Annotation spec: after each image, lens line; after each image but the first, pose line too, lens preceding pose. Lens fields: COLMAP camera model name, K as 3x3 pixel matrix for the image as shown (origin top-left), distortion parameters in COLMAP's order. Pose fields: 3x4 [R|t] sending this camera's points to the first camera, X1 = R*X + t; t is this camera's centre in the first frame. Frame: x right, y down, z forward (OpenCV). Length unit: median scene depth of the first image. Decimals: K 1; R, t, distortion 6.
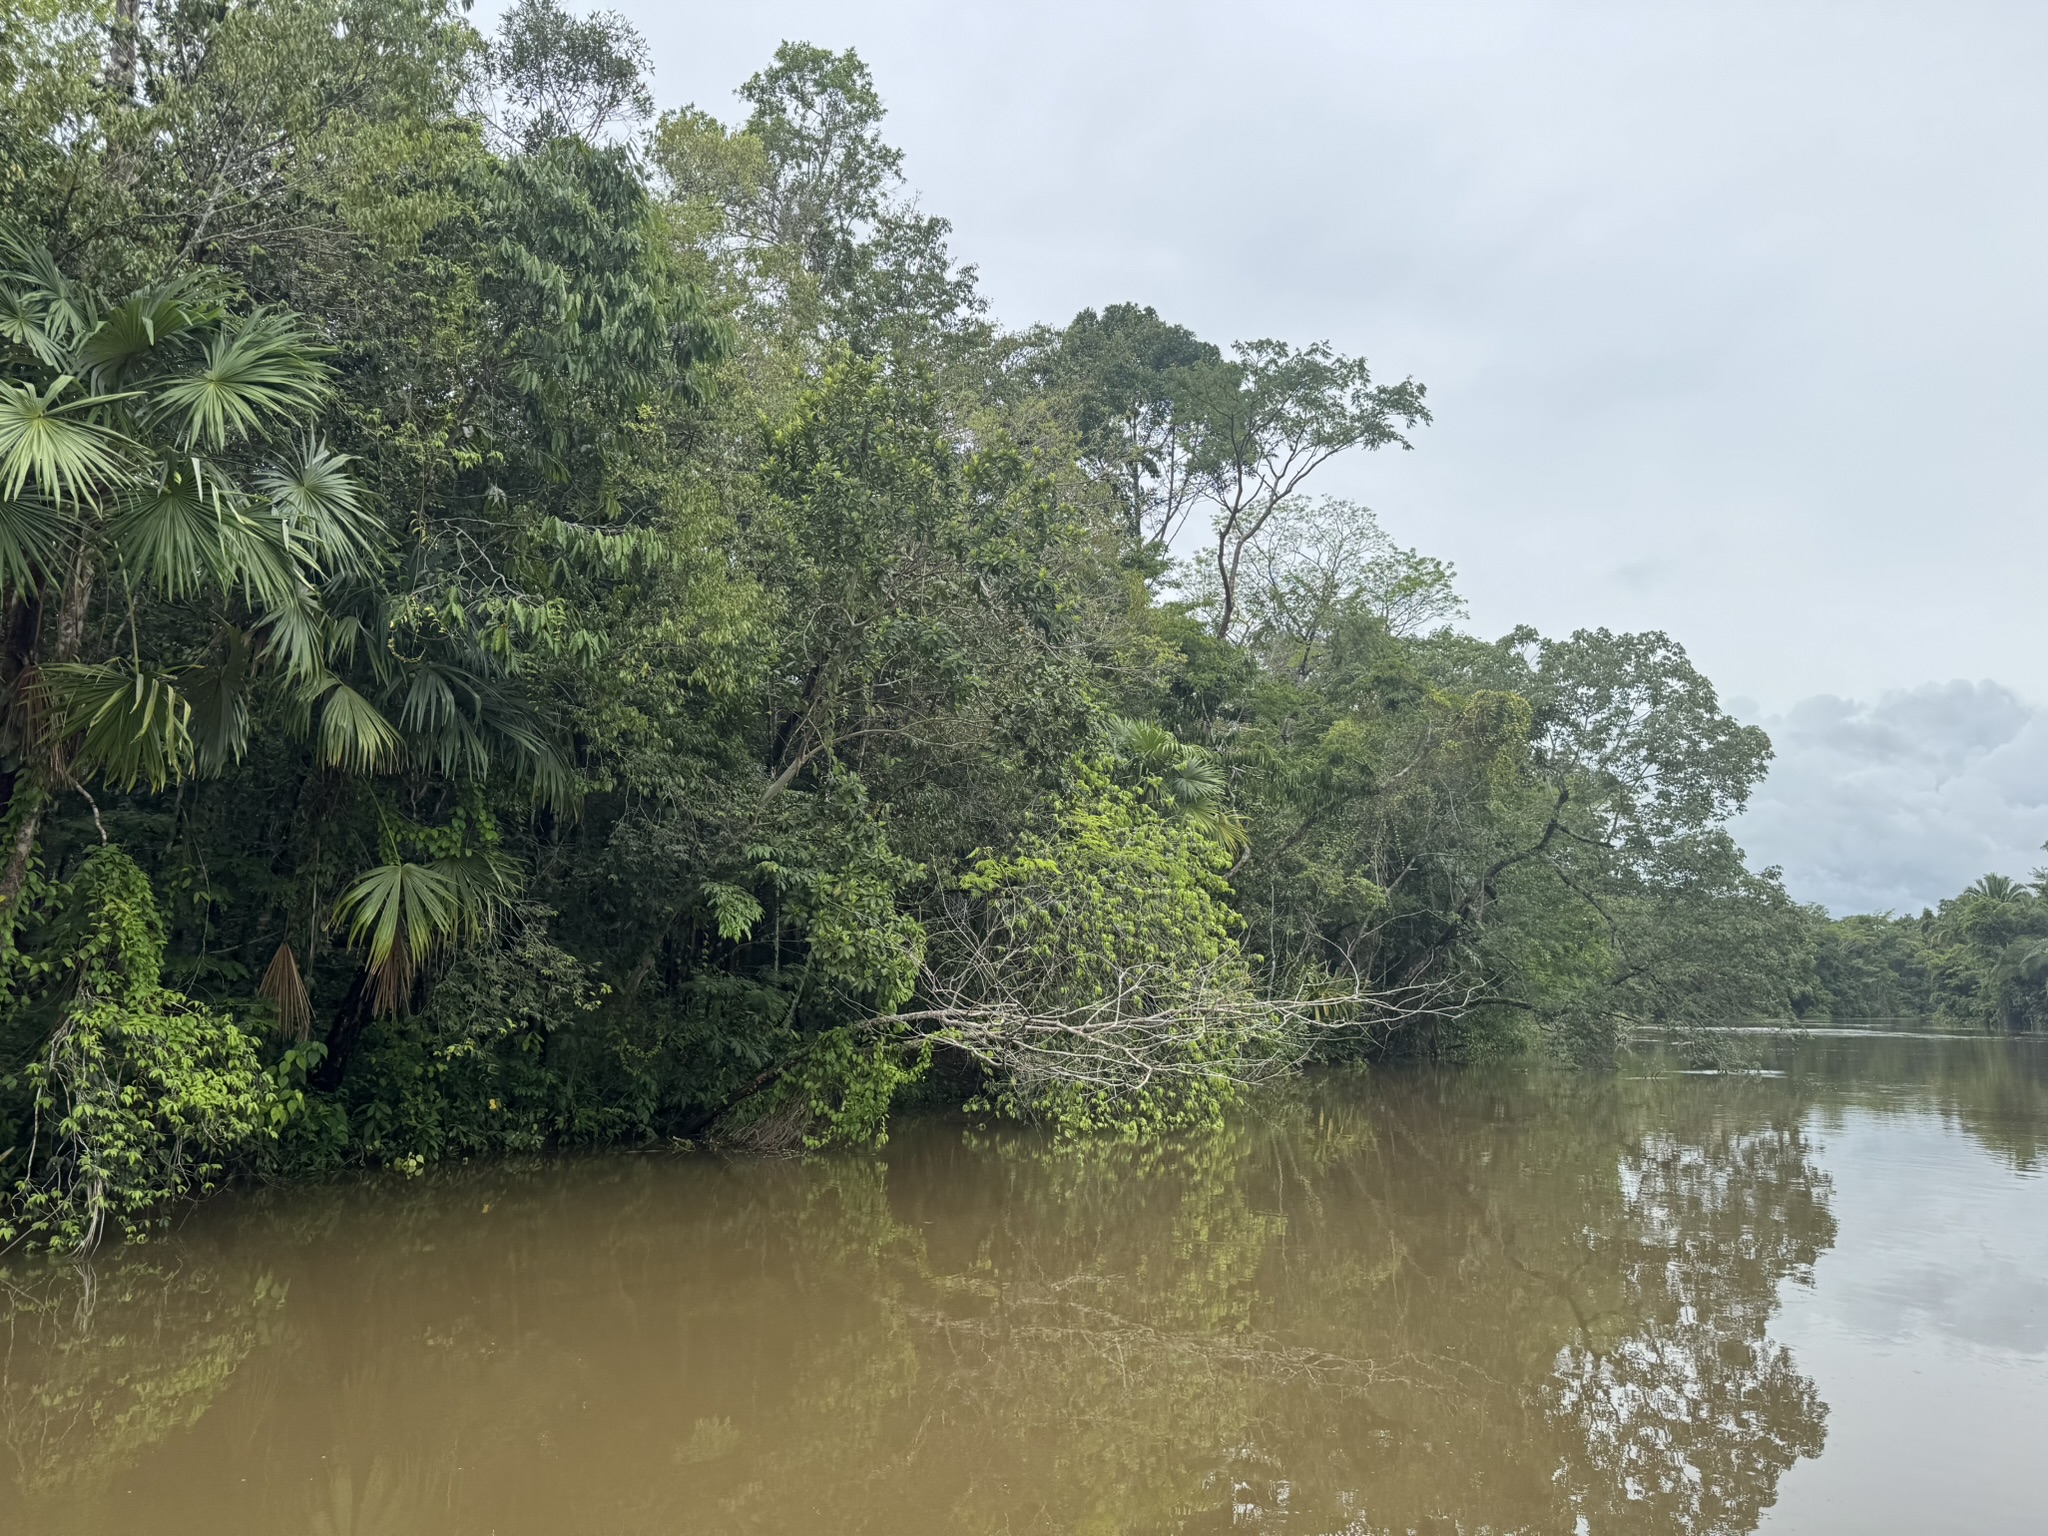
lens RADIAL K [[1446.8, 0, 1024.0], [0, 1446.8, 768.0], [0, 0, 1]] dist [0.086414, -0.124107]
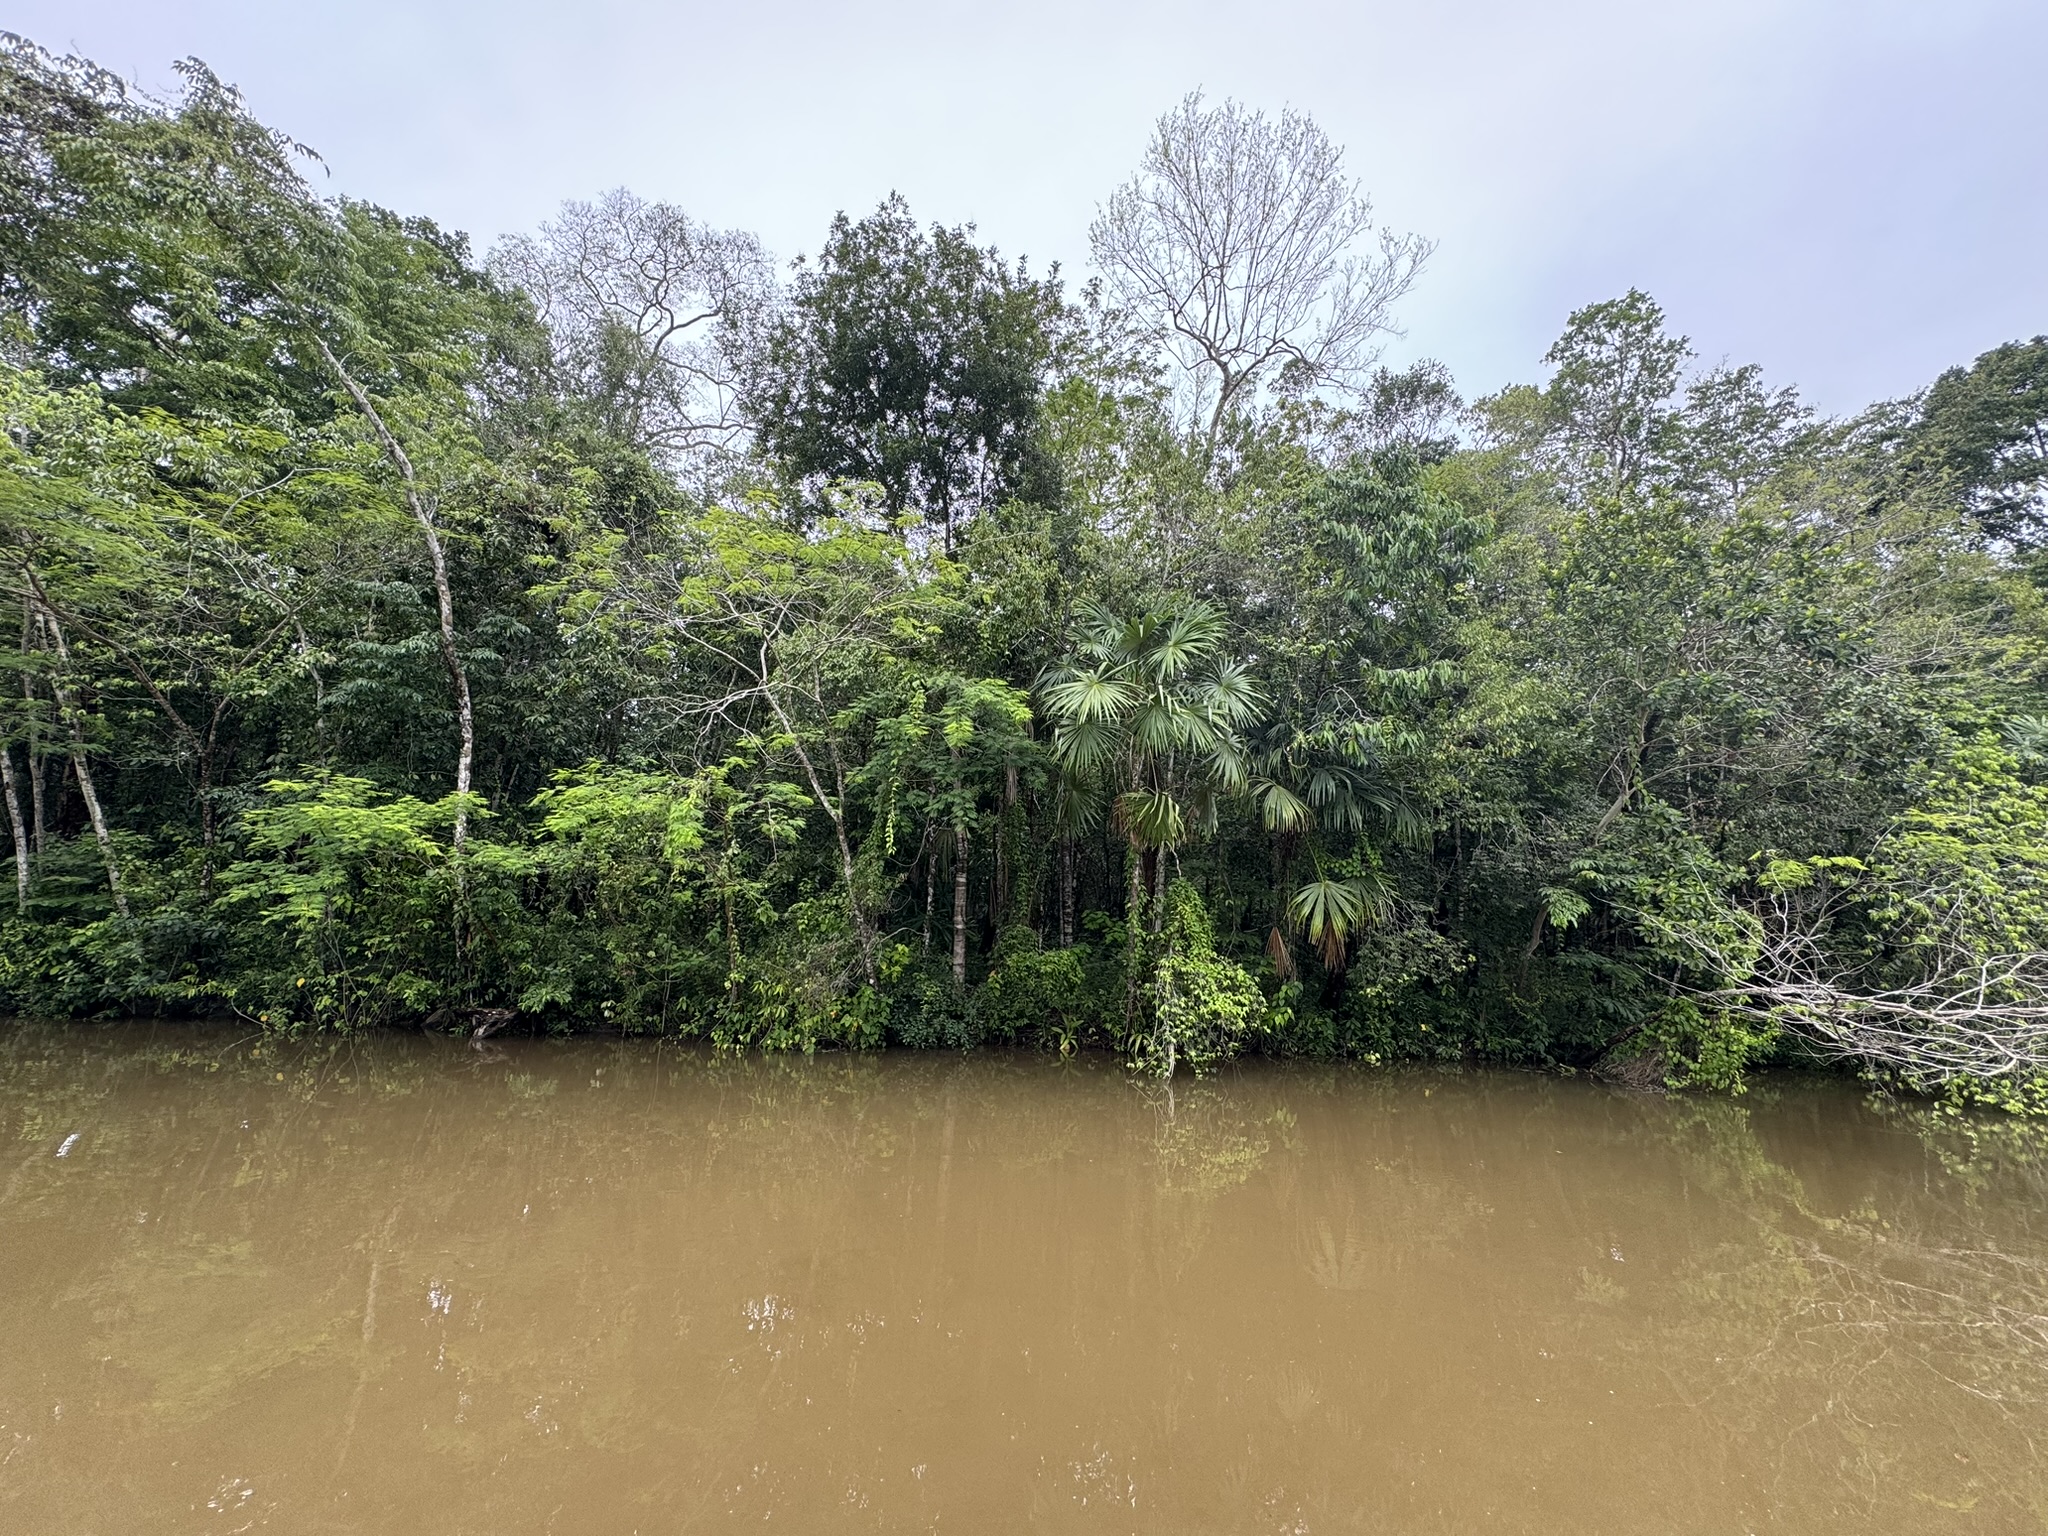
lens RADIAL K [[819.4, 0, 1026.0], [0, 819.4, 772.9], [0, 0, 1]] dist [0.000807, 0.000276]
pose [[0.619023, -0.138749, -0.773020, 0.110595], [0.086383, 0.990327, -0.108579, 0.010003], [0.780608, 0.000438, 0.625021, 0.086015]]
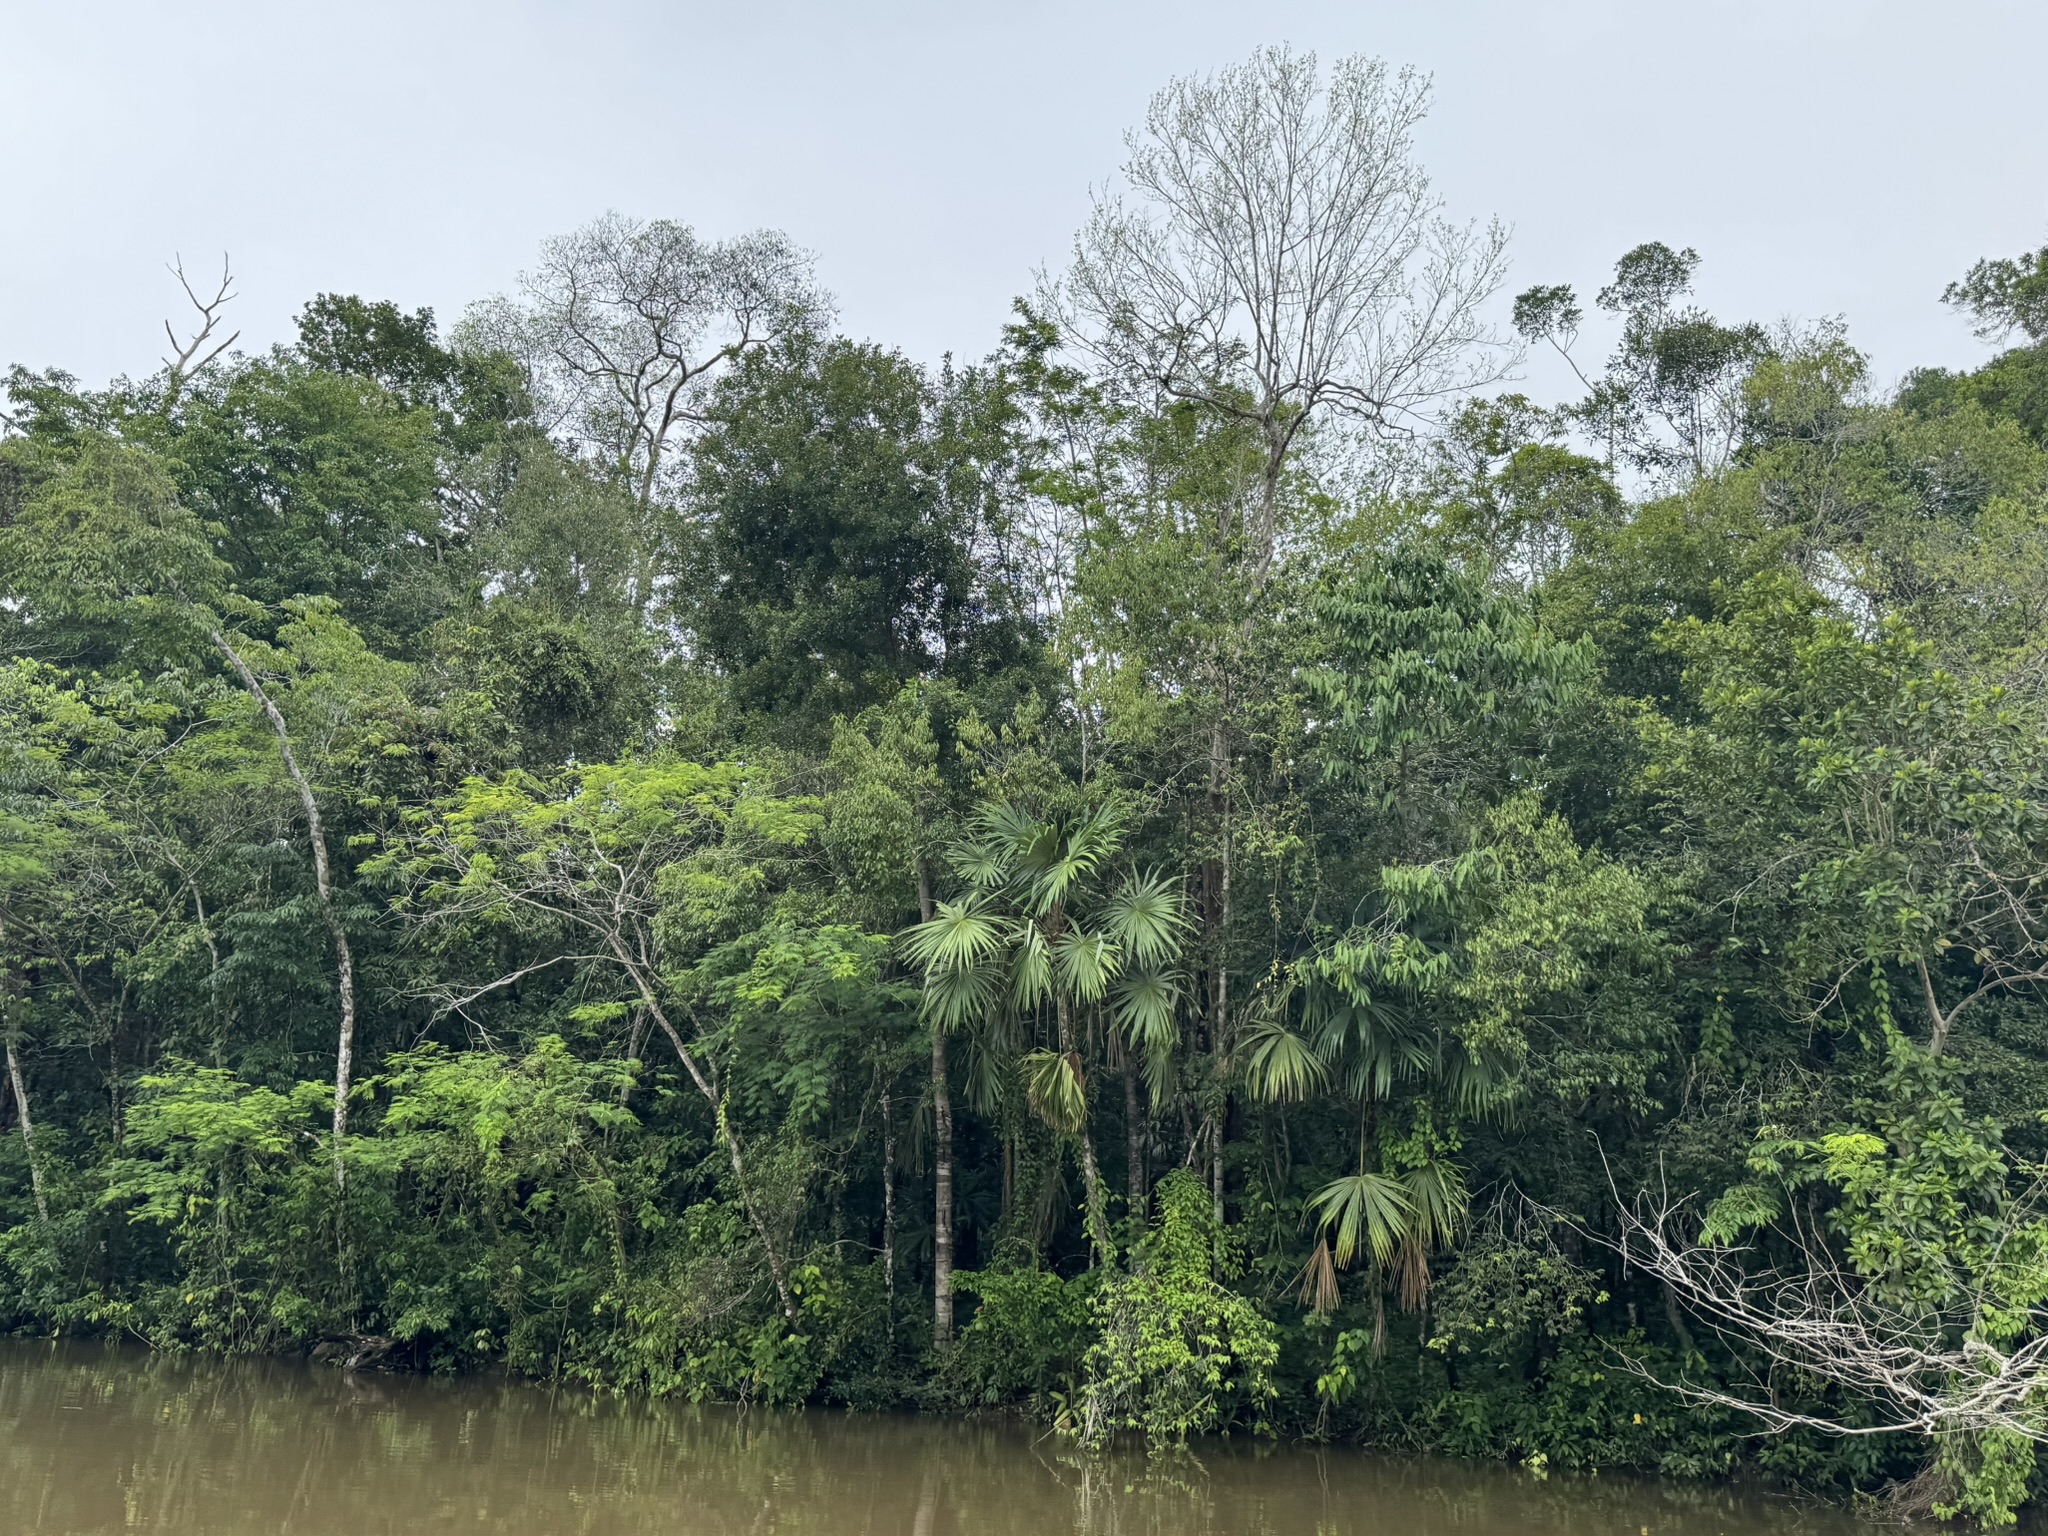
lens RADIAL K [[1643.9, 0, 1024.0], [0, 1643.9, 768.0], [0, 0, 1]] dist [0.114333, -0.172833]
pose [[0.320523, -0.263269, -0.909920, 0.681940], [0.090990, 0.964716, -0.247071, 0.045336], [0.942860, -0.003601, 0.333169, 0.232216]]
